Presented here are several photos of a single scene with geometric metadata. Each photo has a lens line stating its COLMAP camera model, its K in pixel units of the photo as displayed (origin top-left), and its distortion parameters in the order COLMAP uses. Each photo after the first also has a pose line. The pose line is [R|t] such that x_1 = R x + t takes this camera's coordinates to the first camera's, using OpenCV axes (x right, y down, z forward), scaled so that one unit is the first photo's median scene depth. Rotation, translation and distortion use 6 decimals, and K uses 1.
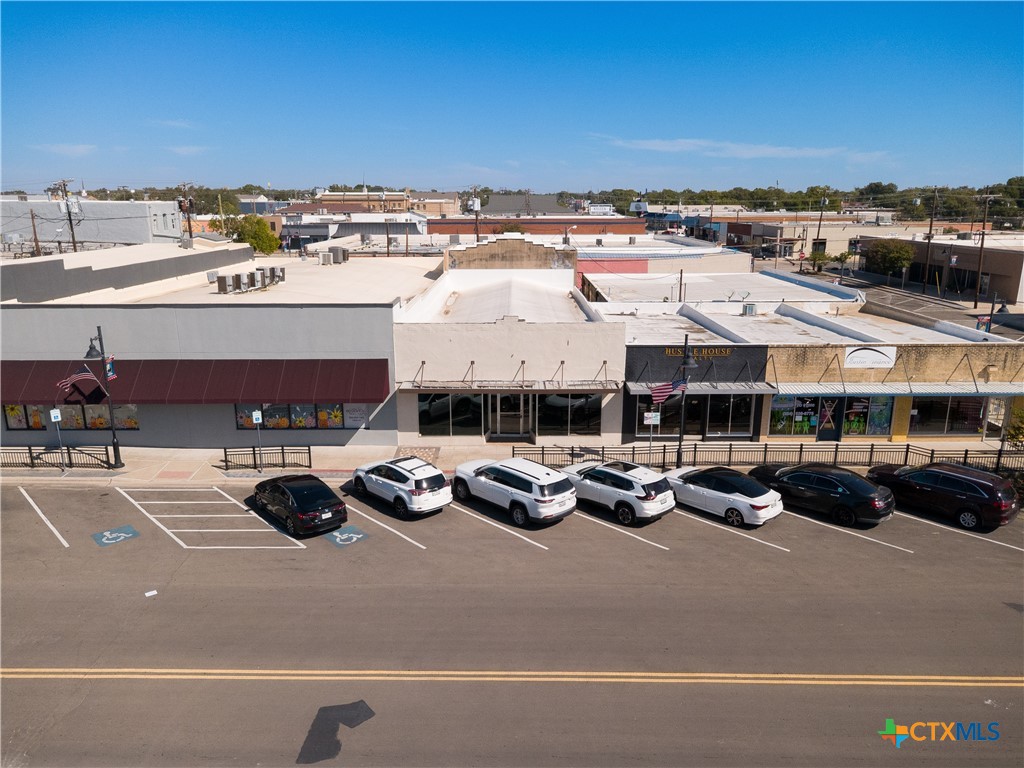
lens RADIAL K [[721.7, 0, 512.0], [0, 721.7, 384.0], [0, 0, 1]] dist [0.004563, 0.003523]
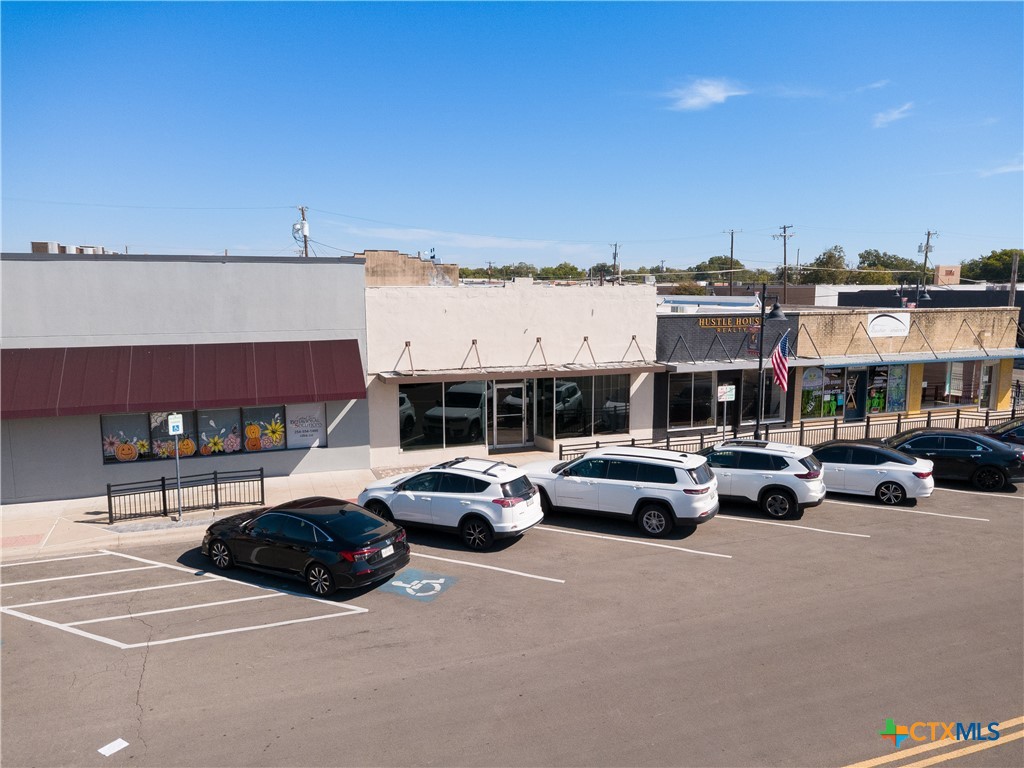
lens RADIAL K [[721.7, 0, 512.0], [0, 721.7, 384.0], [0, 0, 1]] dist [0.004563, 0.003523]
pose [[0.938096, -0.045876, 0.343324, -0.272662], [0.084721, 0.991474, -0.099007, 0.088192], [-0.335855, 0.121965, 0.933984, 0.314621]]
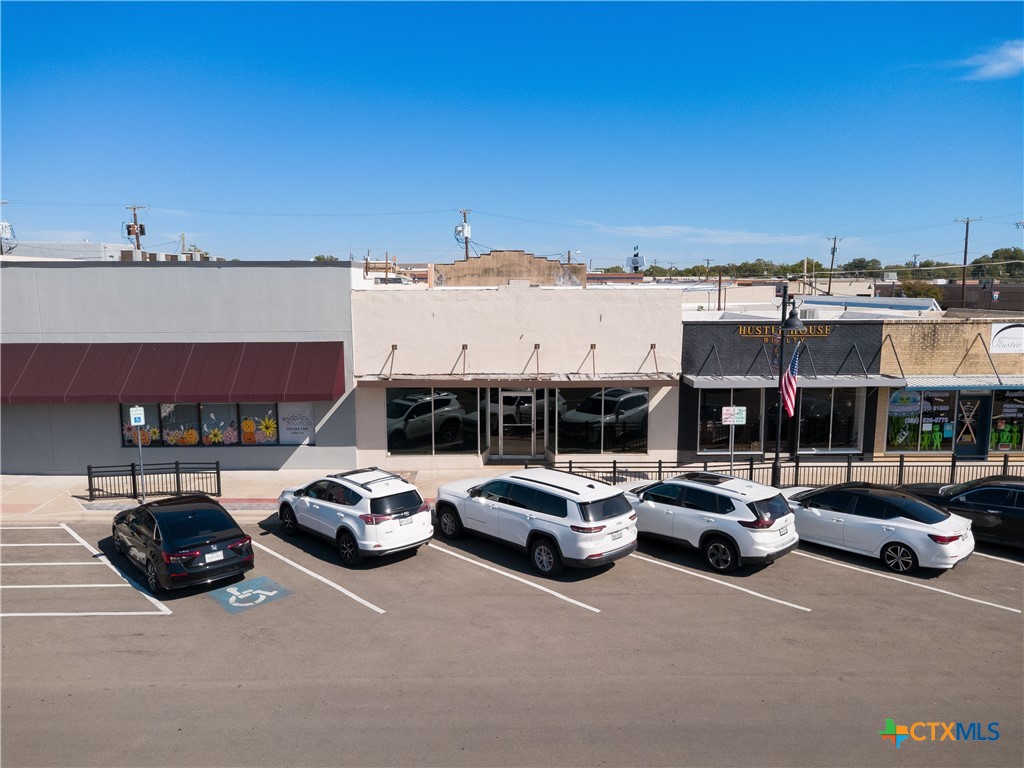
lens RADIAL K [[721.7, 0, 512.0], [0, 721.7, 384.0], [0, 0, 1]] dist [0.004563, 0.003523]
pose [[0.999833, -0.003380, 0.017949, -0.021579], [0.005358, 0.993771, -0.111313, 0.084620], [-0.017461, 0.111390, 0.993623, 0.310396]]
